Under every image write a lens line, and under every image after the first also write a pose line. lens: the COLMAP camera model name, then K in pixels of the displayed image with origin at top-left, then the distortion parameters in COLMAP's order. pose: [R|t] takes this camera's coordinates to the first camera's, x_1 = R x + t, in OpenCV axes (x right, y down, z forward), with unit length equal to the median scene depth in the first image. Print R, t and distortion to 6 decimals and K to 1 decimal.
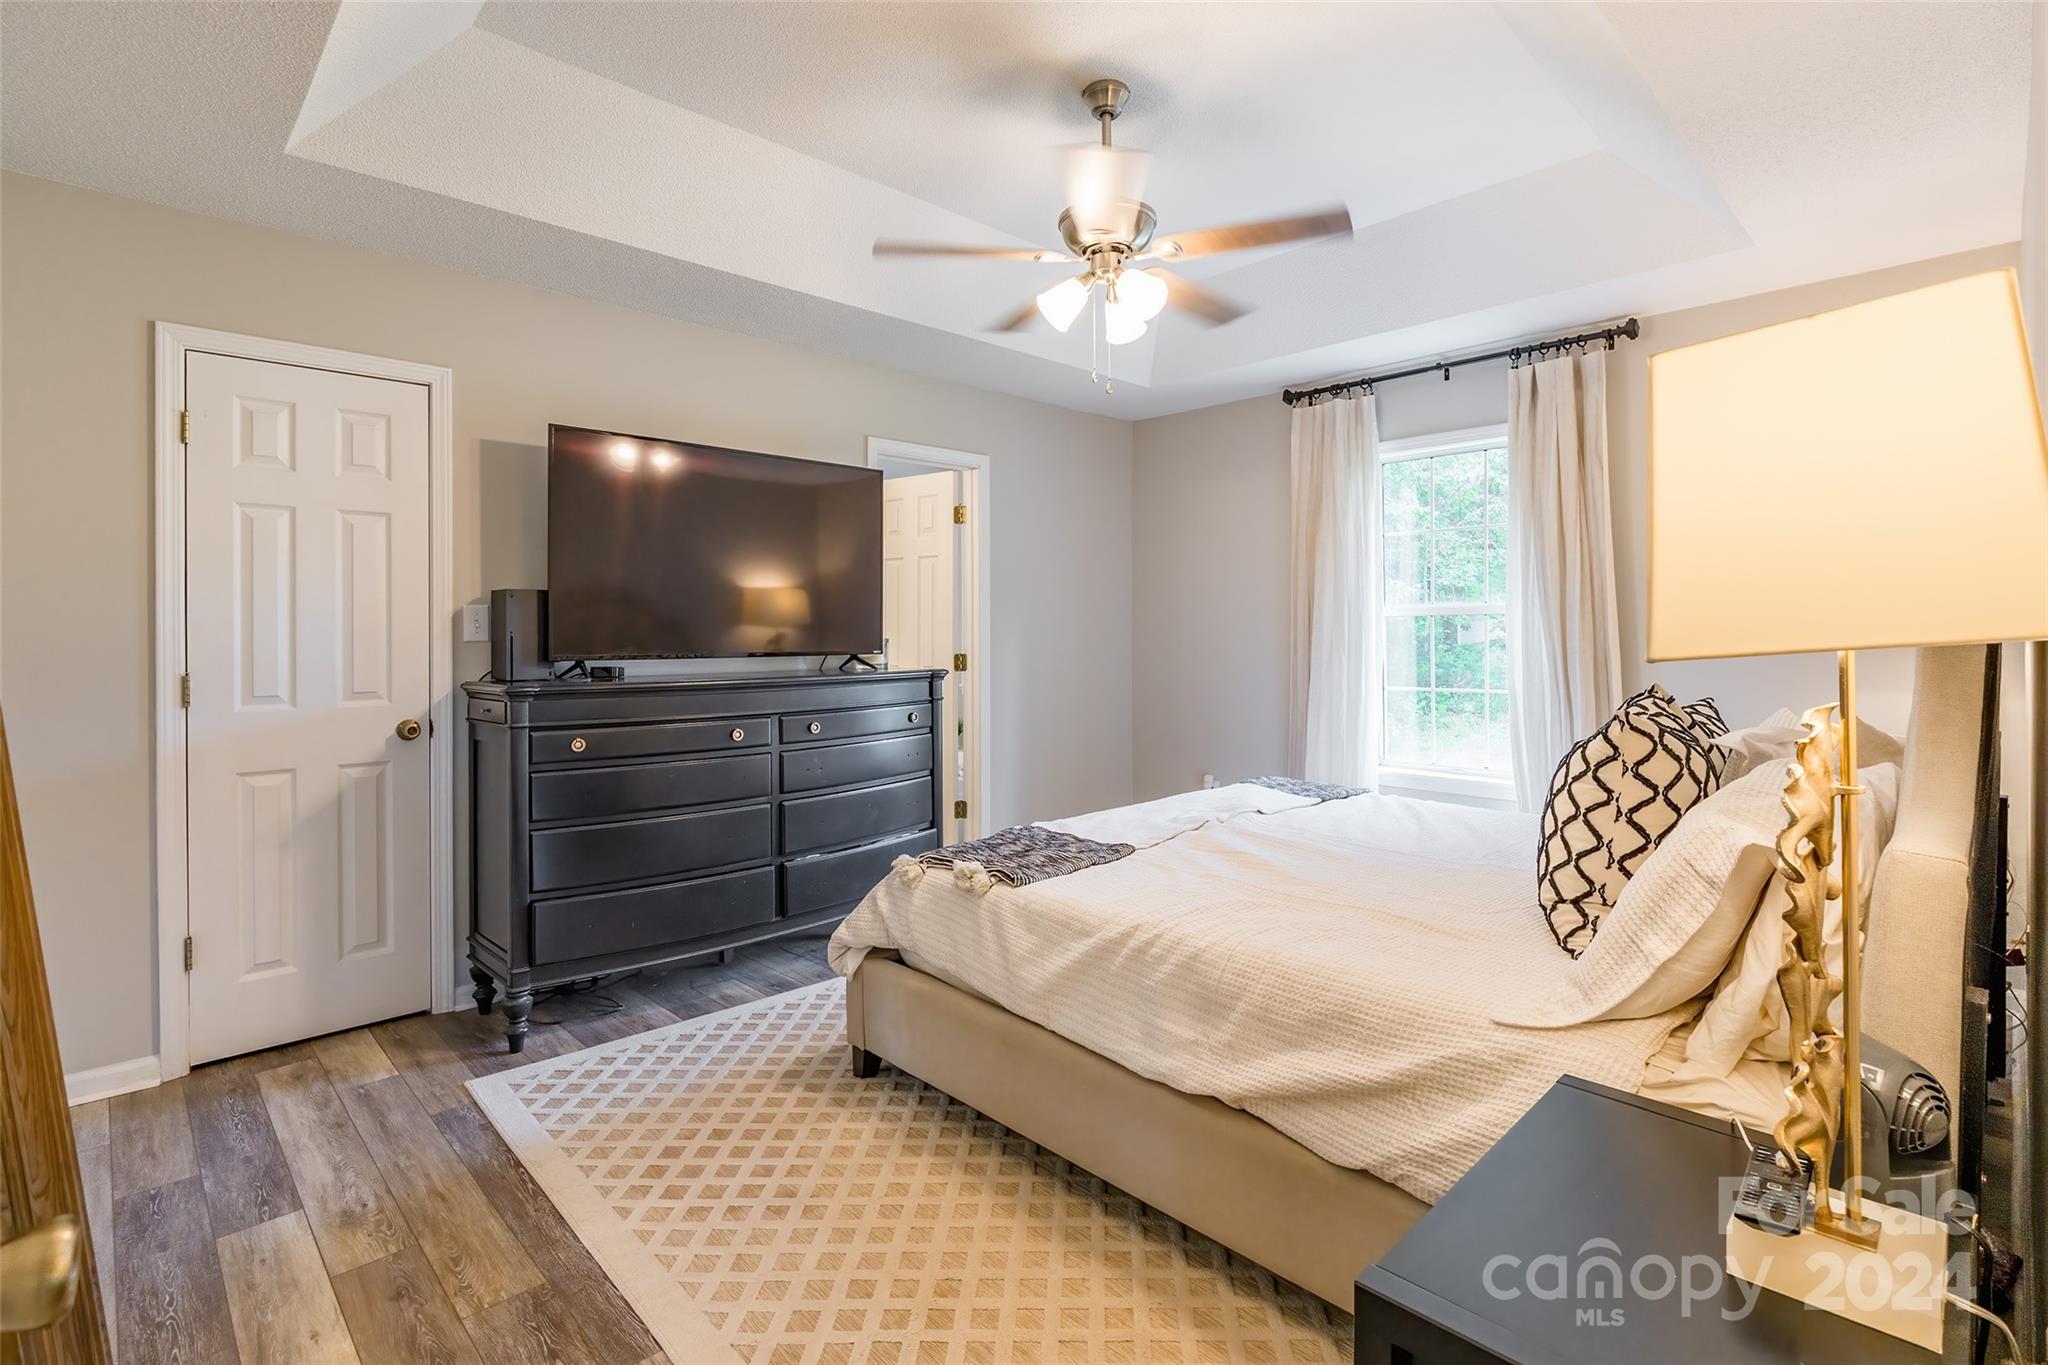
lens RADIAL K [[938.7, 0, 1022.7], [0, 938.7, 651.5], [0, 0, 1]] dist [-0.014938, -0.000187]
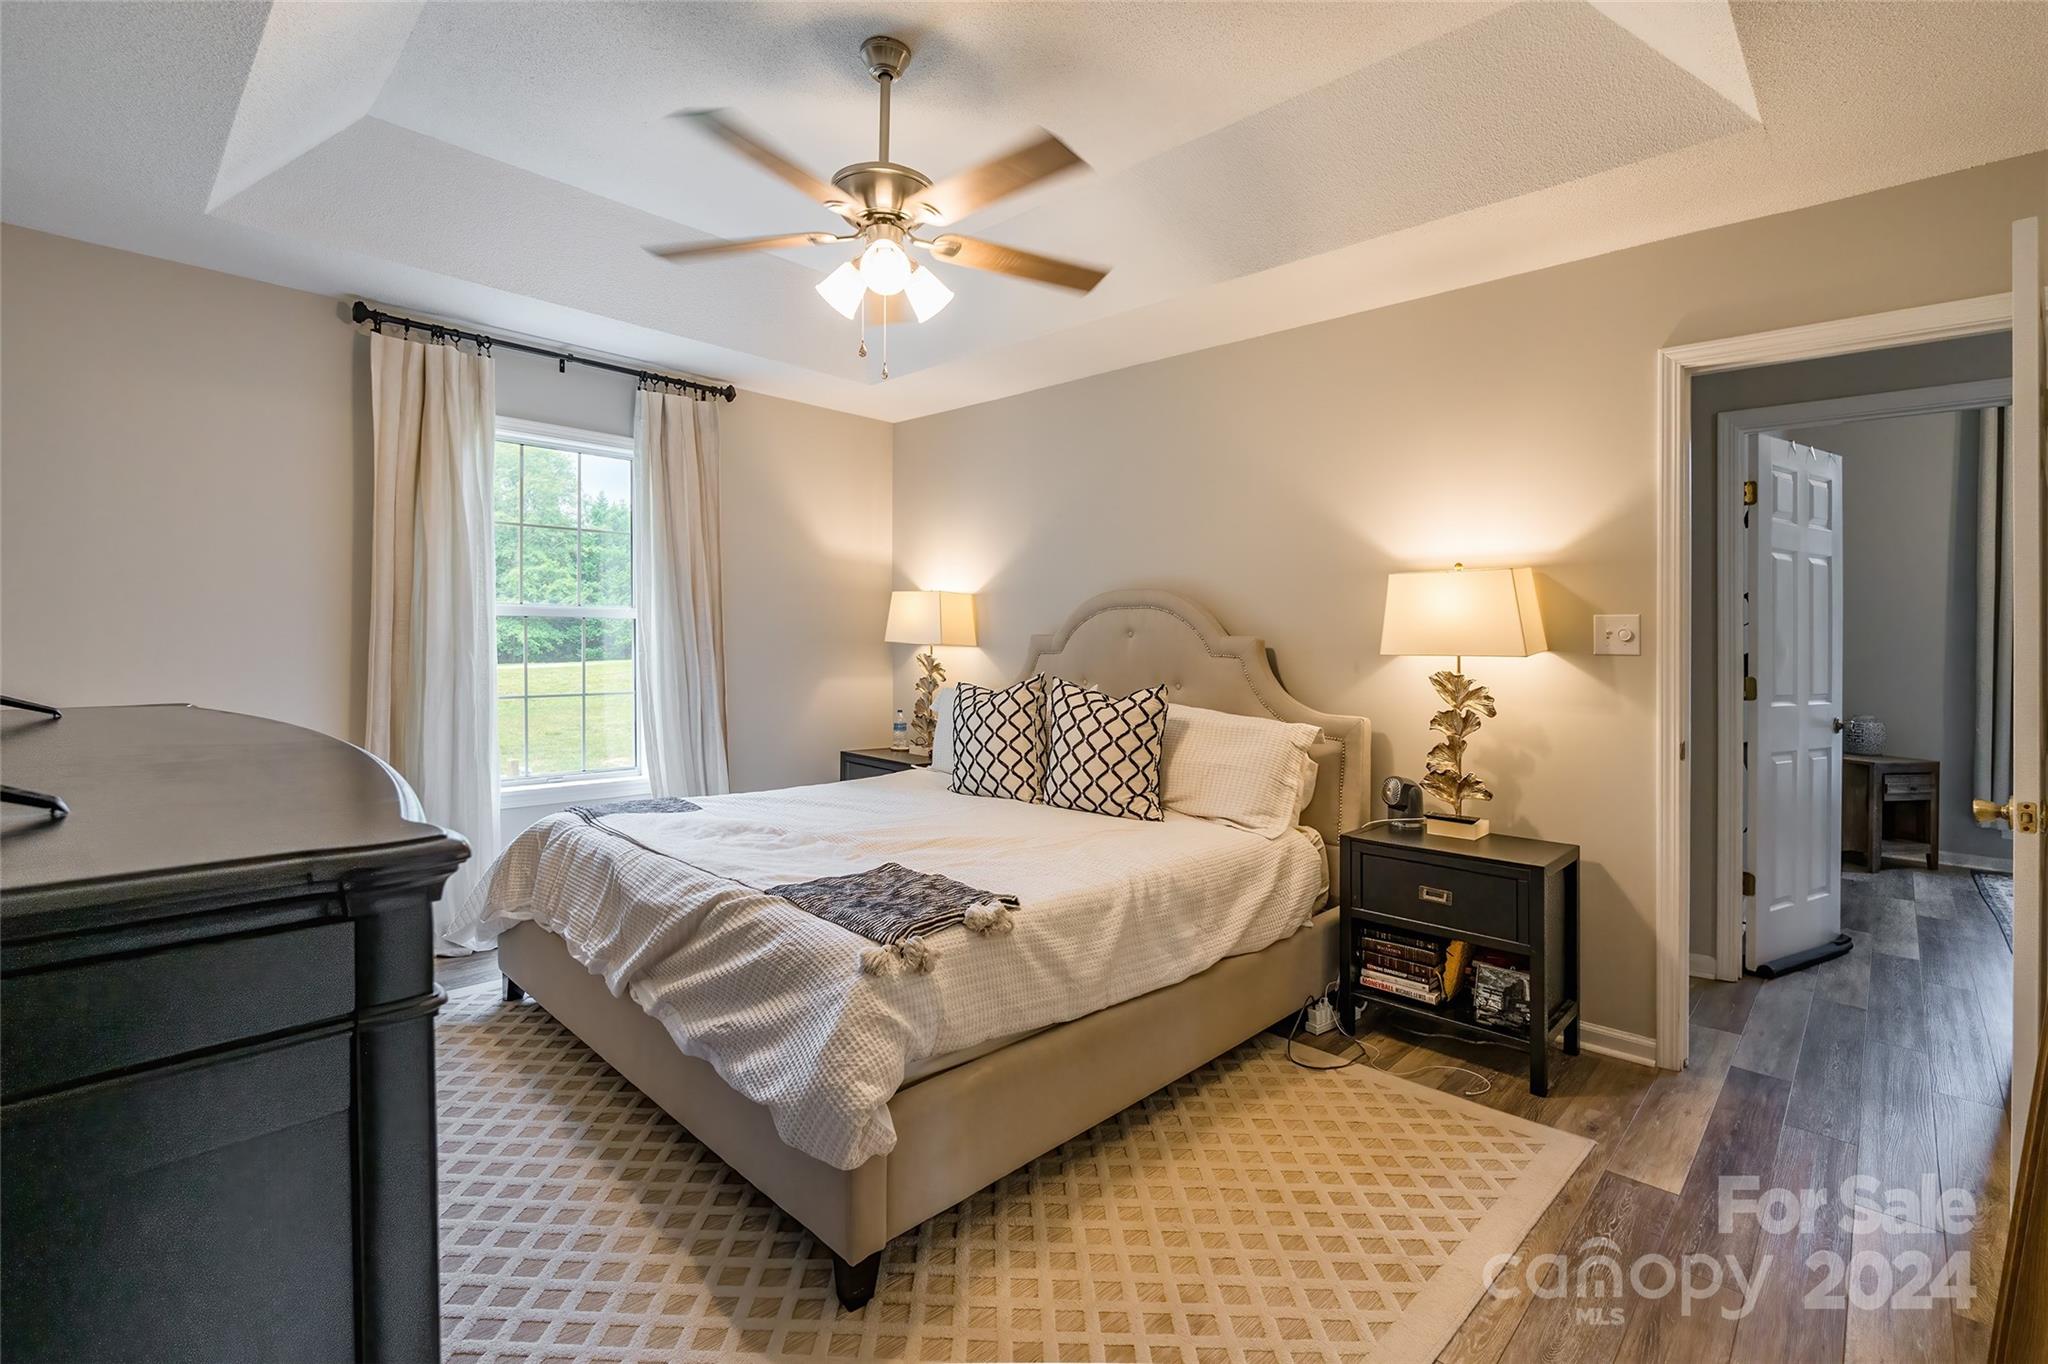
lens RADIAL K [[938.7, 0, 1022.7], [0, 938.7, 651.0], [0, 0, 1]] dist [-0.014938, -0.000187]
pose [[-0.036583, -0.005422, 0.999316, -0.930968], [0.005162, 0.999971, 0.005615, -0.013104], [-0.999317, 0.005364, -0.036554, 1.008132]]
